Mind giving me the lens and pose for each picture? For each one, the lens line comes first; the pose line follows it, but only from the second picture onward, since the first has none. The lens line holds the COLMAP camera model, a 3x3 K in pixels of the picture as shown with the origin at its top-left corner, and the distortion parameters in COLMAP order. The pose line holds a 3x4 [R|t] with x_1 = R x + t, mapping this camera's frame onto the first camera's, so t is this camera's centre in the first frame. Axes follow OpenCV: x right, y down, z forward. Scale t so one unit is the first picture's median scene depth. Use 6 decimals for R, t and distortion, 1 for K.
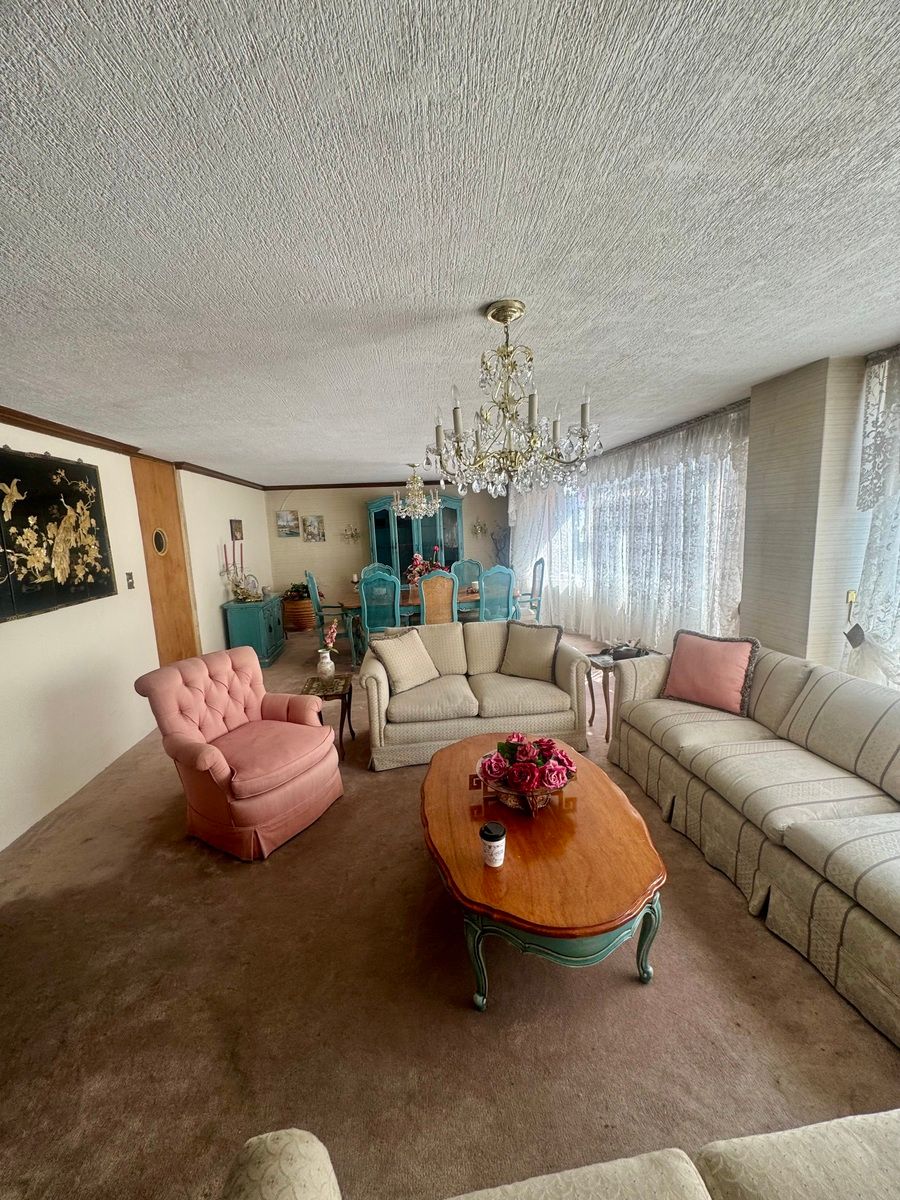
lens RADIAL K [[477.2, 0, 451.6], [0, 477.2, 593.6], [0, 0, 1]] dist [0.000376, -0.000879]
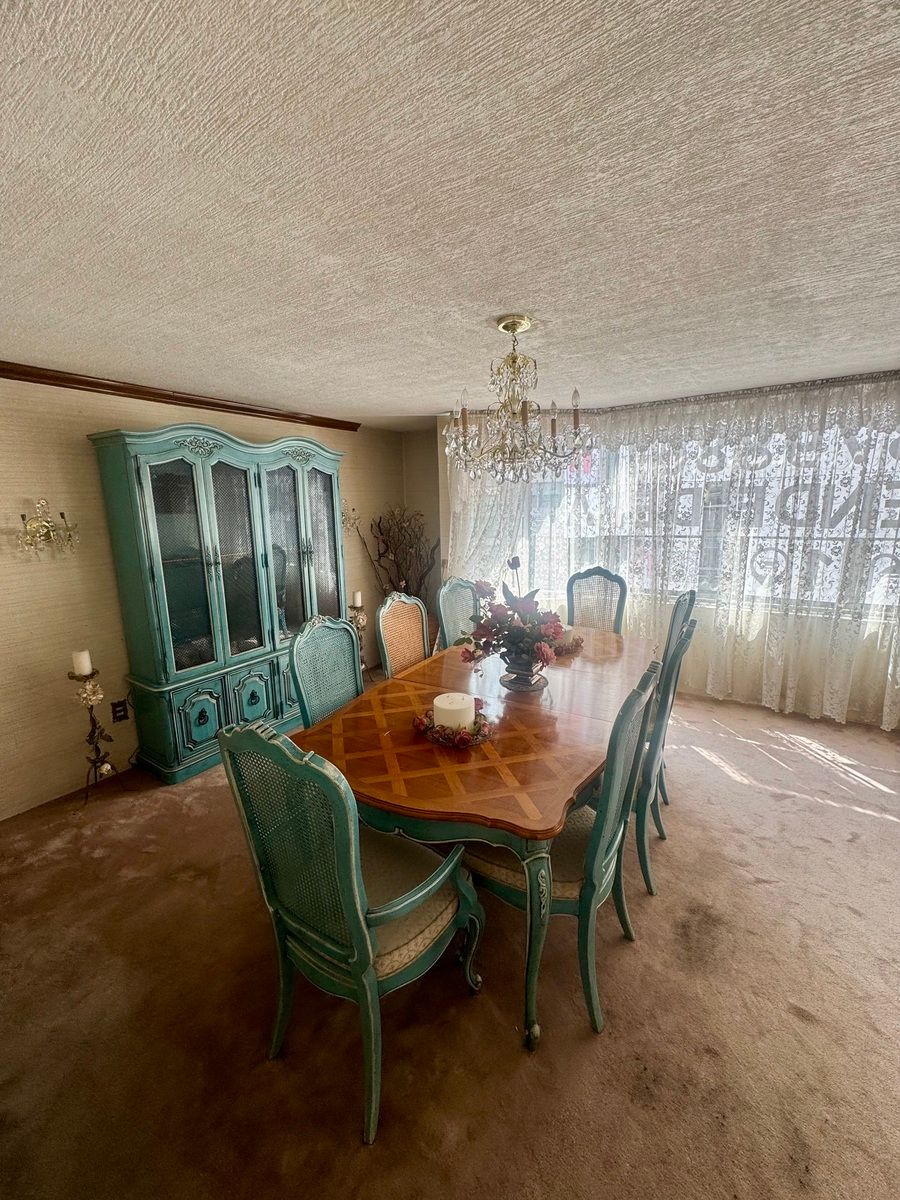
lens RADIAL K [[477.2, 0, 452.0], [0, 477.2, 593.0], [0, 0, 1]] dist [0.000376, -0.000879]
pose [[0.645543, -0.110543, 0.755681, -0.826791], [0.102587, 0.993053, 0.057631, -0.216737], [-0.756802, 0.040320, 0.652399, 1.735898]]
